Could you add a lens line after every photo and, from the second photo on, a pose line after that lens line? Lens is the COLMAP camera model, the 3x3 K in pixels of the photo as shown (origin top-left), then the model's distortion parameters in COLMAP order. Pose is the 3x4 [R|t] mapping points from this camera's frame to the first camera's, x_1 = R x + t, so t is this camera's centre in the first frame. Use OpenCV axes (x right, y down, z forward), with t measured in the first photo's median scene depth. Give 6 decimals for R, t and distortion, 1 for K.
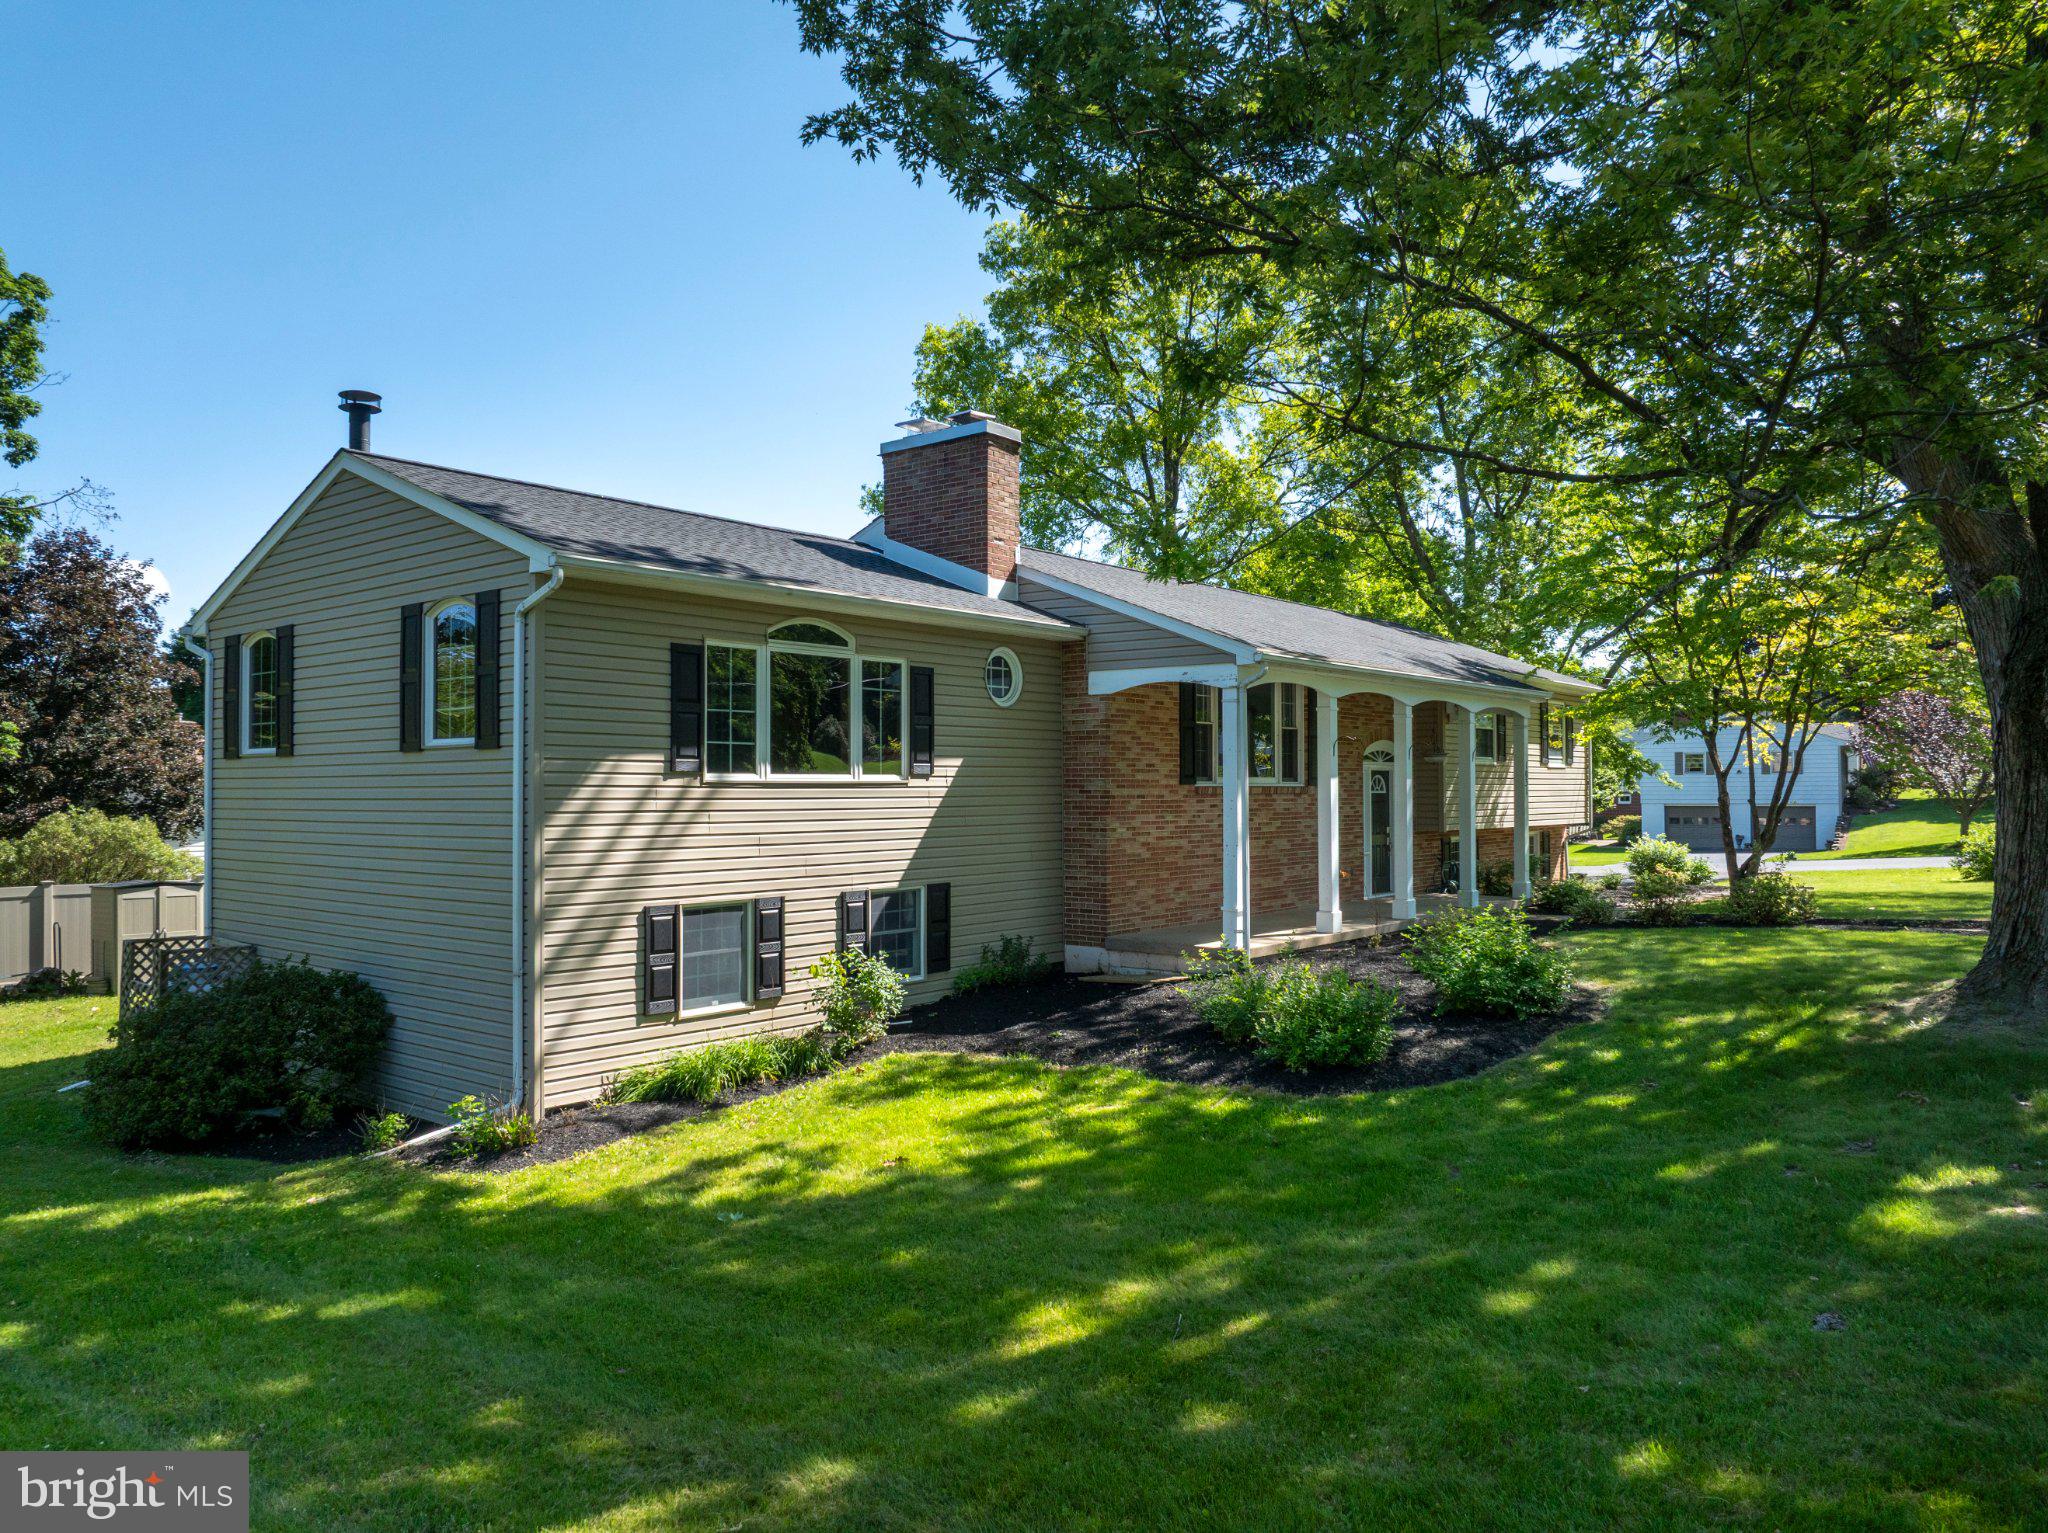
lens RADIAL K [[1425.8, 0, 1034.1], [0, 1425.8, 769.5], [0, 0, 1]] dist [-0.033127, -0.003022]
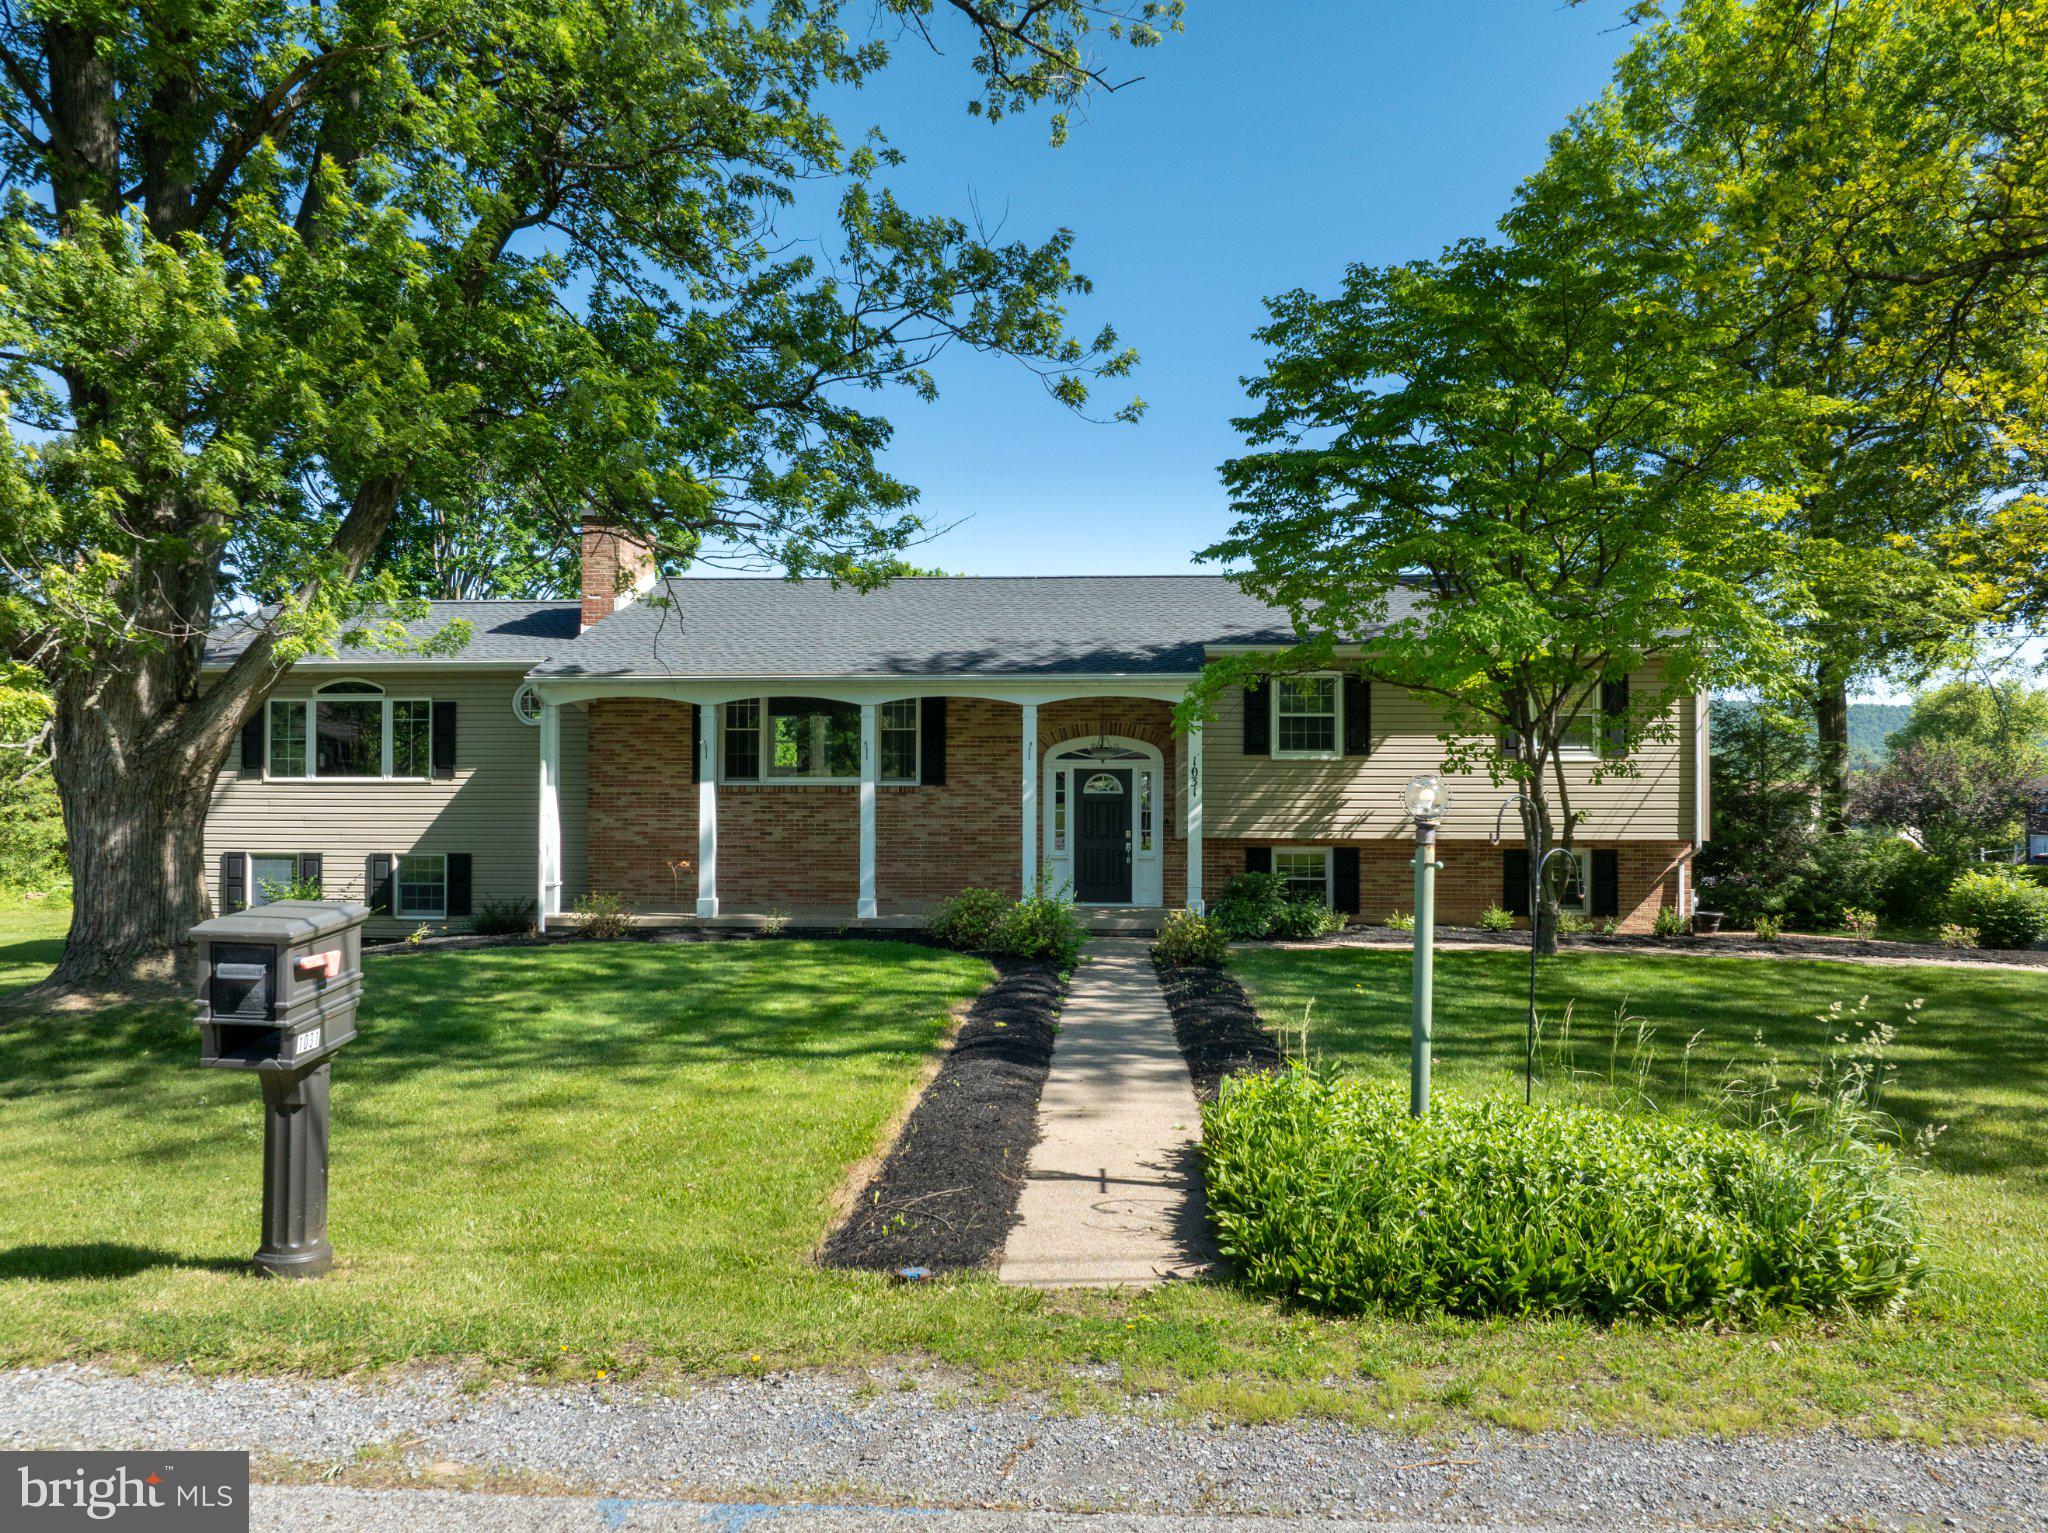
lens RADIAL K [[1425.7, 0, 1024.0], [0, 1425.7, 766.5], [0, 0, 1]] dist [-0.007771, -0.003134]
pose [[0.586136, -0.001898, -0.810210, 1.609549], [0.000978, 0.999998, -0.001636, -0.006970], [0.810212, 0.000166, 0.586137, 0.684914]]
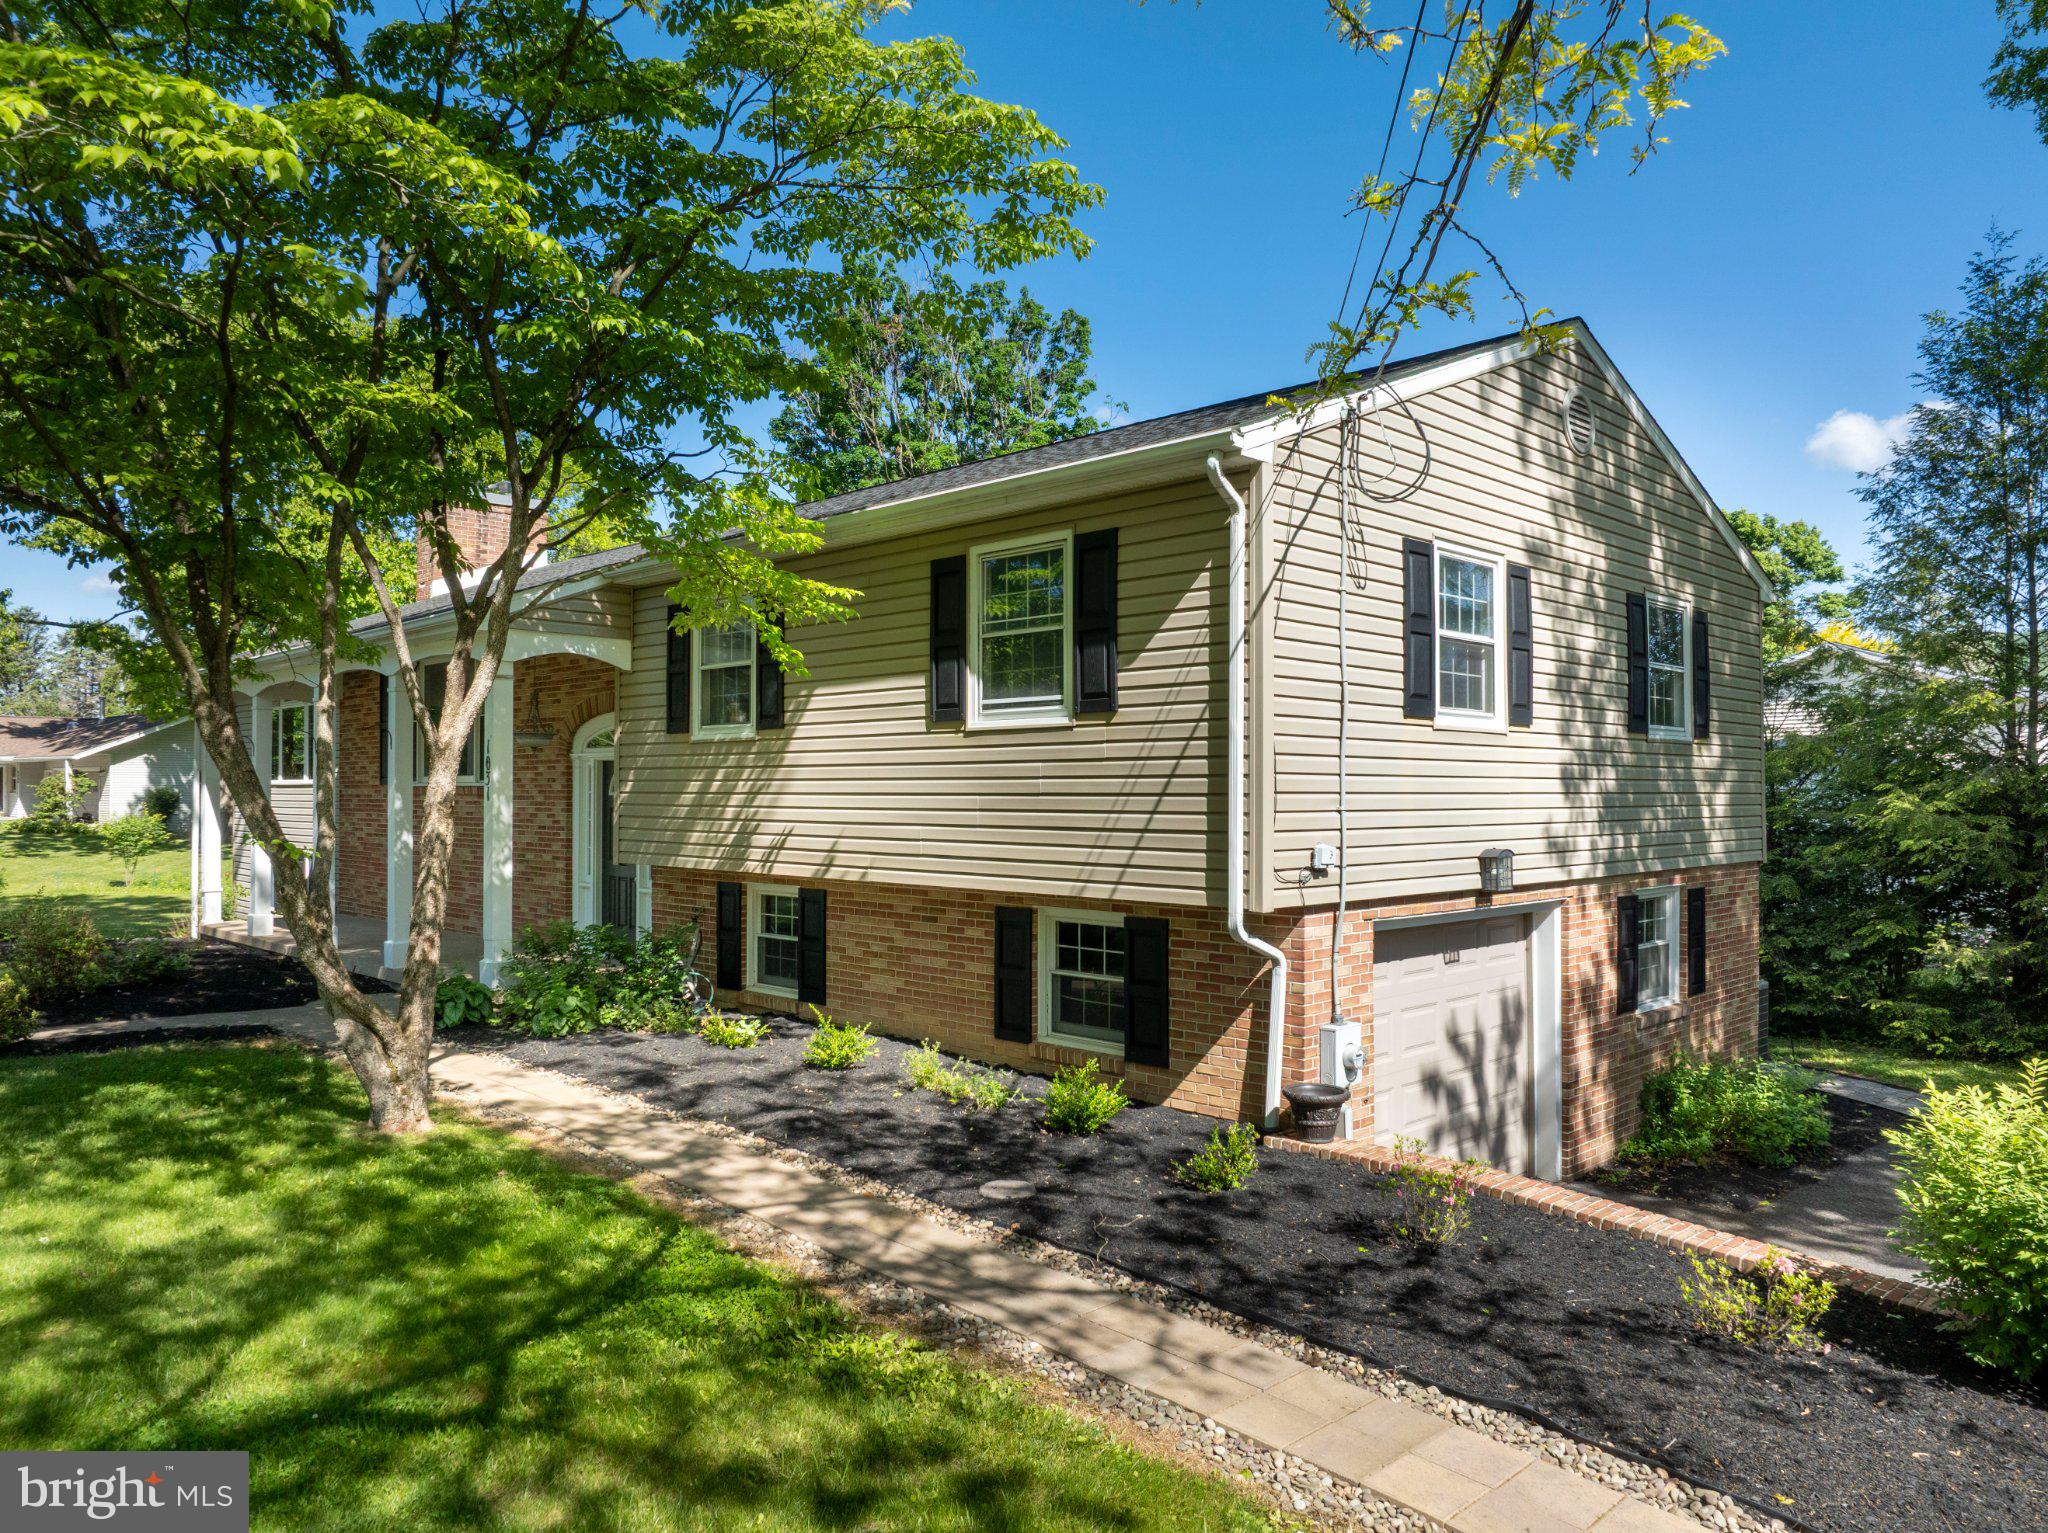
lens RADIAL K [[1446.6, 0, 1024.4], [0, 1446.6, 773.5], [0, 0, 1]] dist [-0.030069, -0.001809]
pose [[-0.109392, -0.001313, -0.993998, 1.448621], [0.012831, 0.999914, -0.002733, 0.009799], [0.993916, -0.013053, -0.109366, 2.067969]]
